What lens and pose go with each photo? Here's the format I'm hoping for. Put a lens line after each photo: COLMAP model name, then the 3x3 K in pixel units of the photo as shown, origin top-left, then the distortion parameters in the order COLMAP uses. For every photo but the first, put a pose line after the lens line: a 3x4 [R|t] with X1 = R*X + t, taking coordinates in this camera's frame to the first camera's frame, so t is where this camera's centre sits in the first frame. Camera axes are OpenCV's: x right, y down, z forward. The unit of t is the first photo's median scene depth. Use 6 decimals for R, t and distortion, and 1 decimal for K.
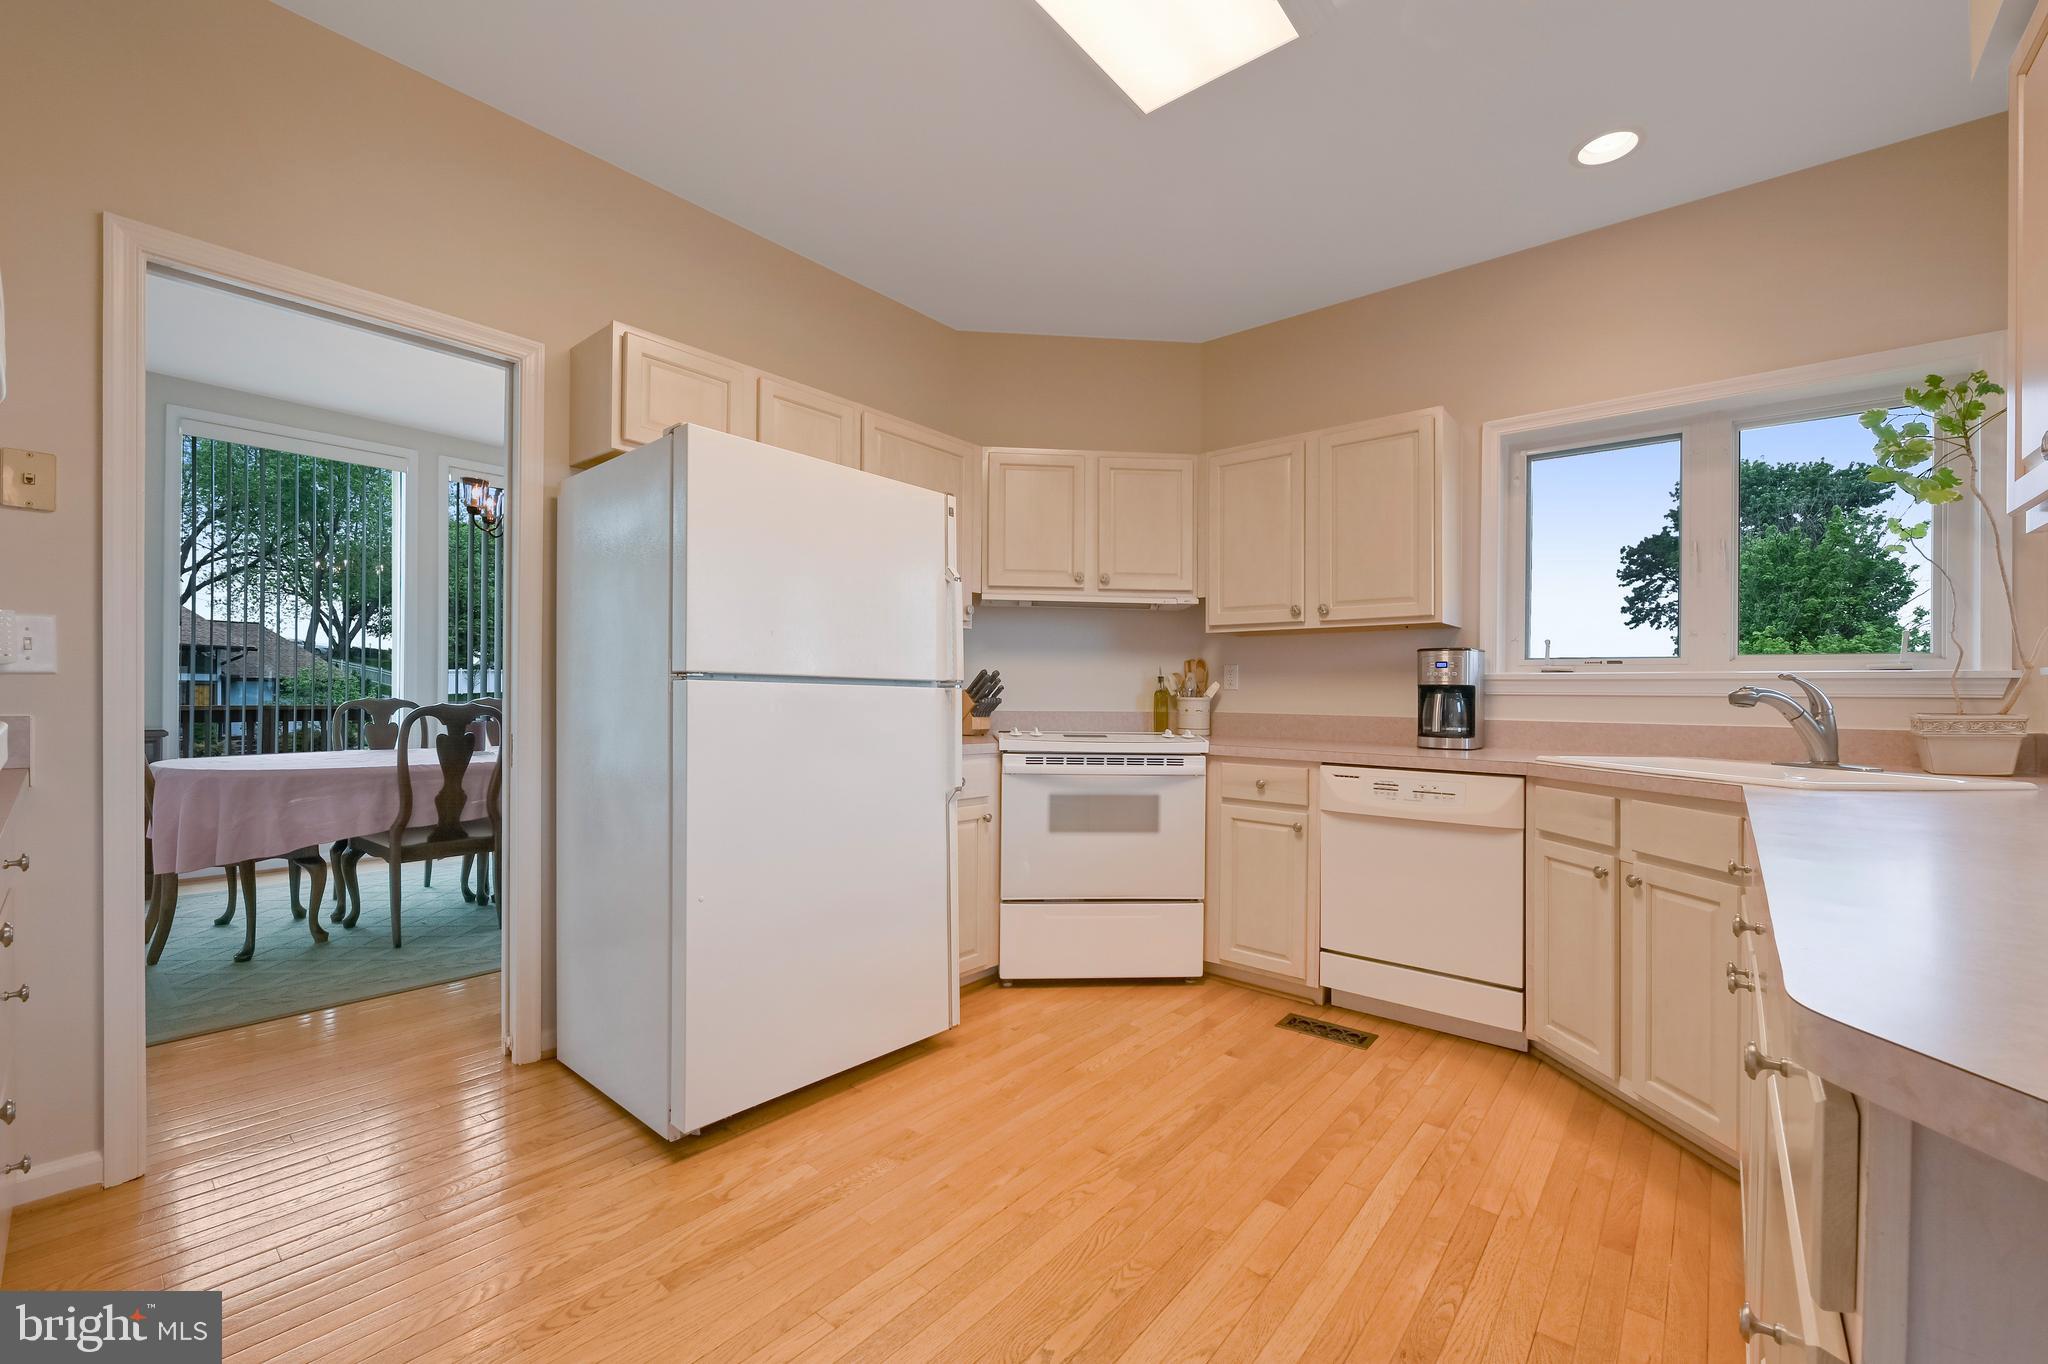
lens RADIAL K [[823.2, 0, 1026.4], [0, 823.2, 689.1], [0, 0, 1]] dist [-0.008998, 0.000322]
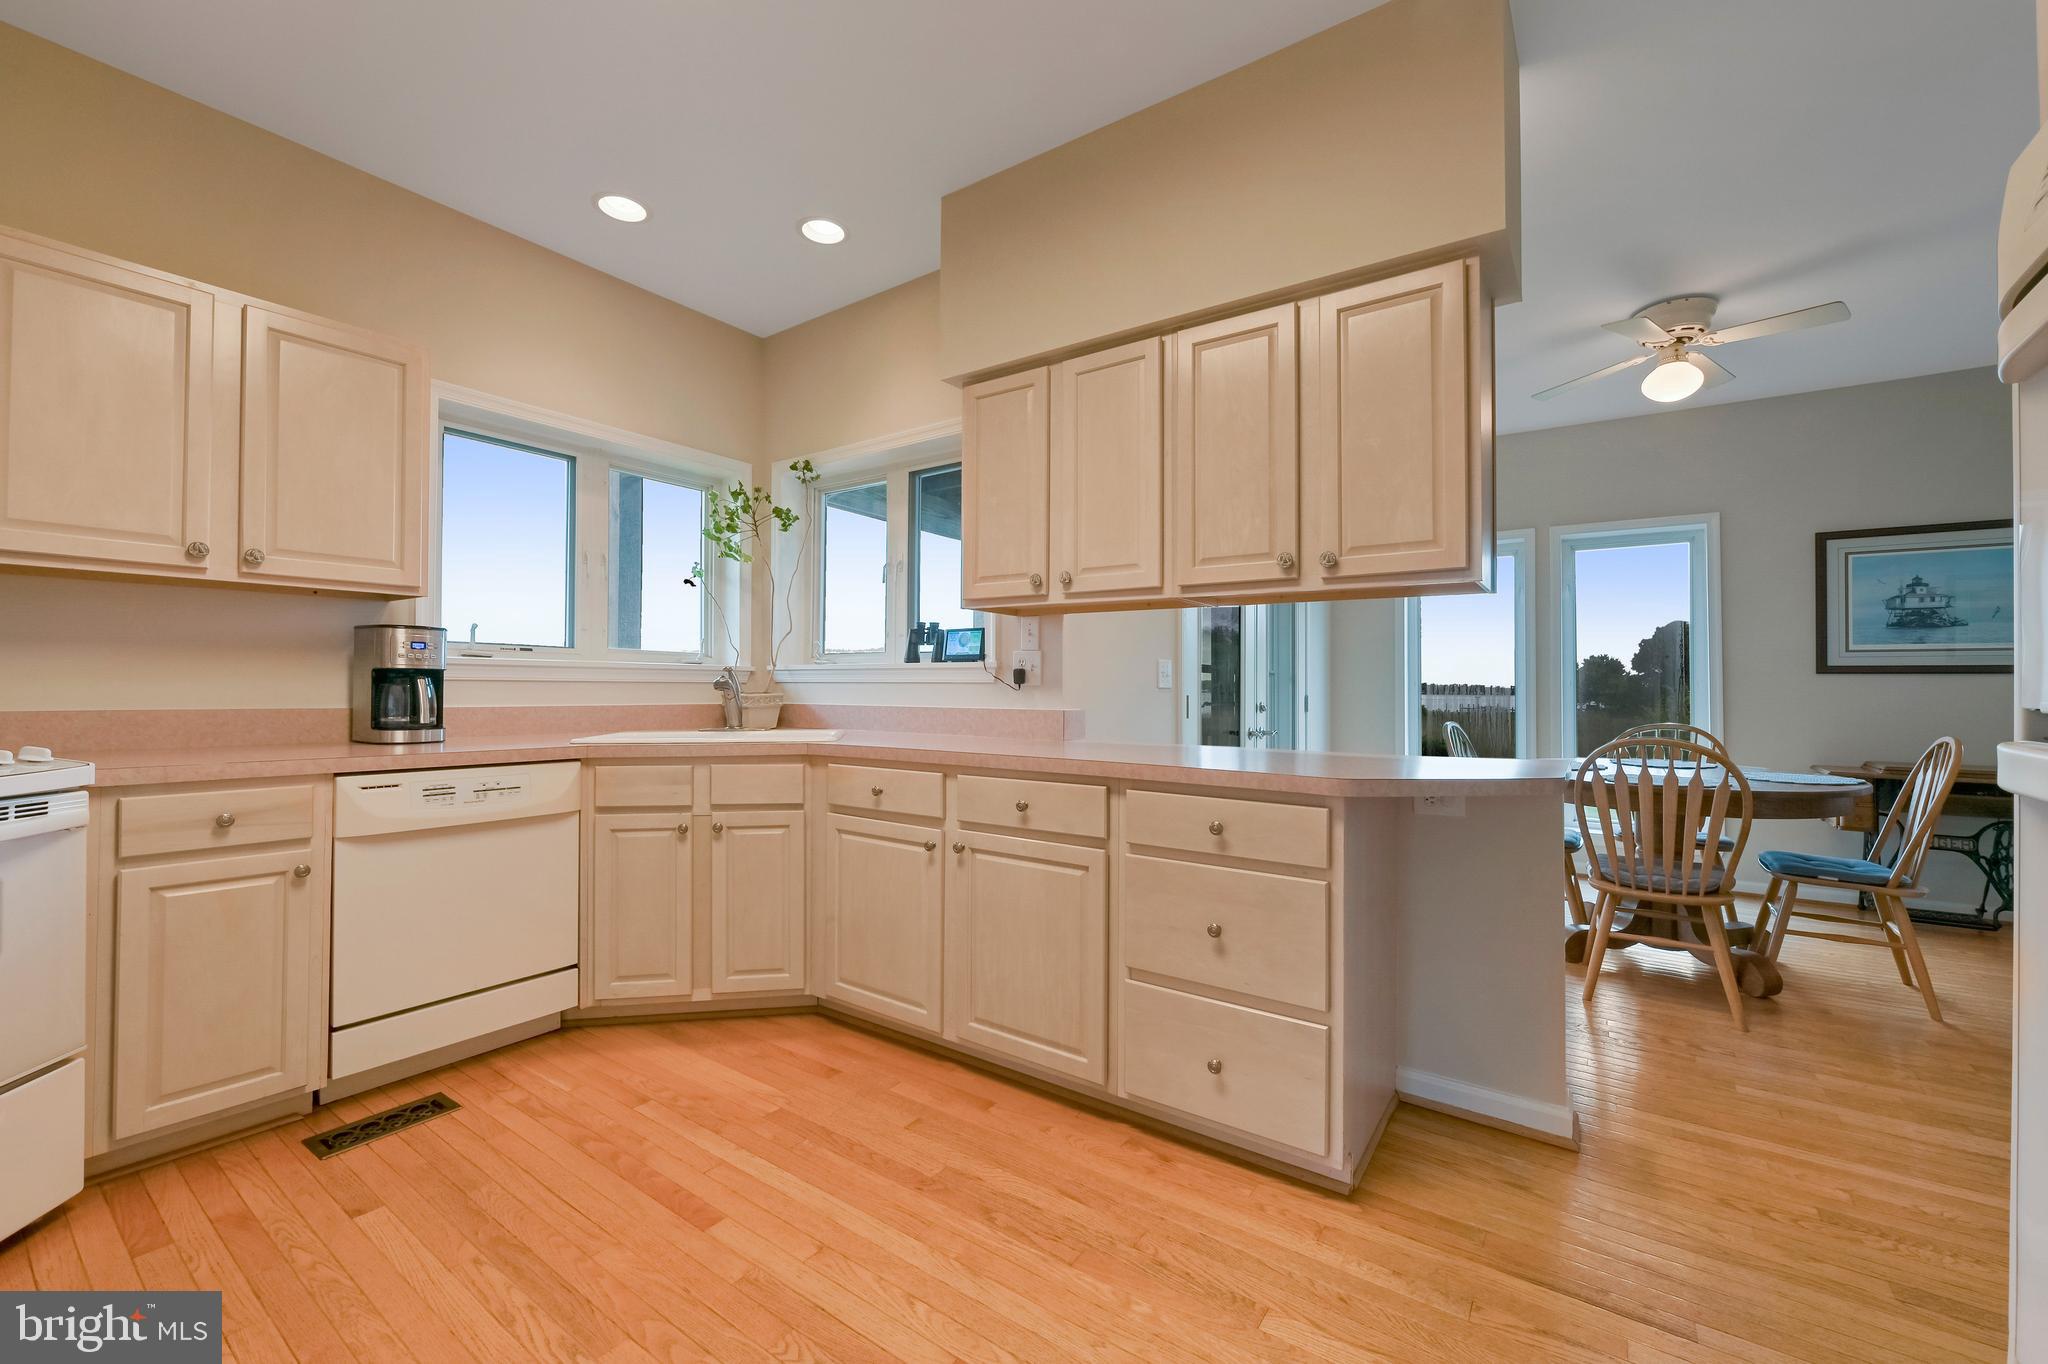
lens RADIAL K [[823.2, 0, 1018.6], [0, 823.2, 672.3], [0, 0, 1]] dist [-0.008998, 0.000322]
pose [[-0.078705, 0.008113, 0.996865, -0.421489], [-0.014763, 0.999848, -0.009303, -0.002942], [-0.996789, -0.015449, -0.078573, 0.464411]]
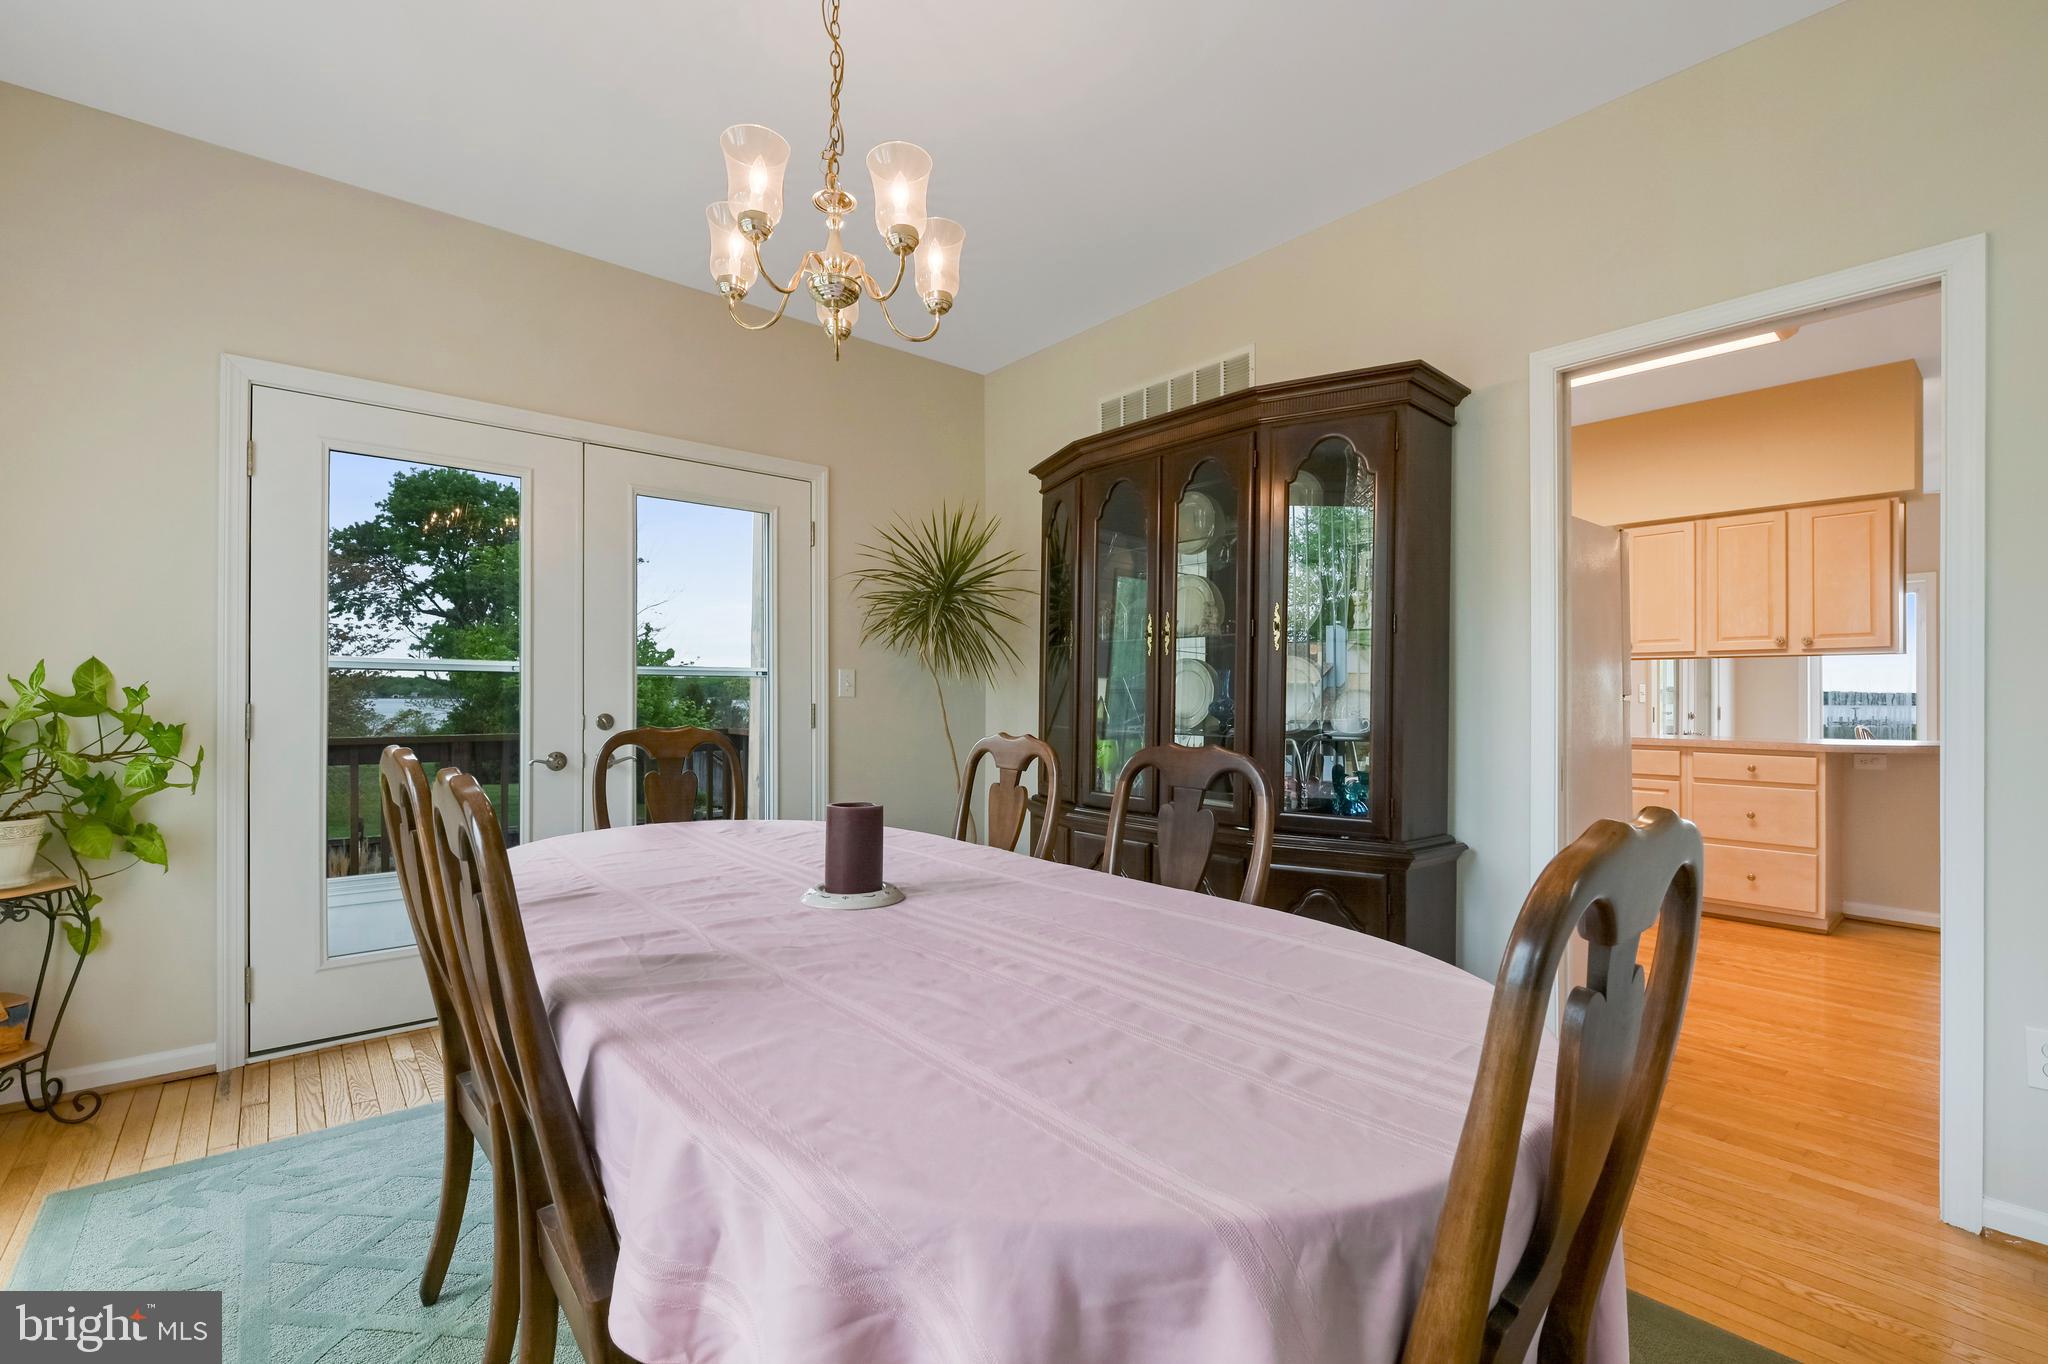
lens RADIAL K [[876.9, 0, 1009.5], [0, 876.9, 692.4], [0, 0, 1]] dist [-0.012954, -0.000341]
pose [[0.186071, -0.007078, 0.982511, -1.663017], [-0.005085, 0.999954, 0.008167, -0.027858], [-0.982523, -0.006515, 0.186026, 1.358001]]
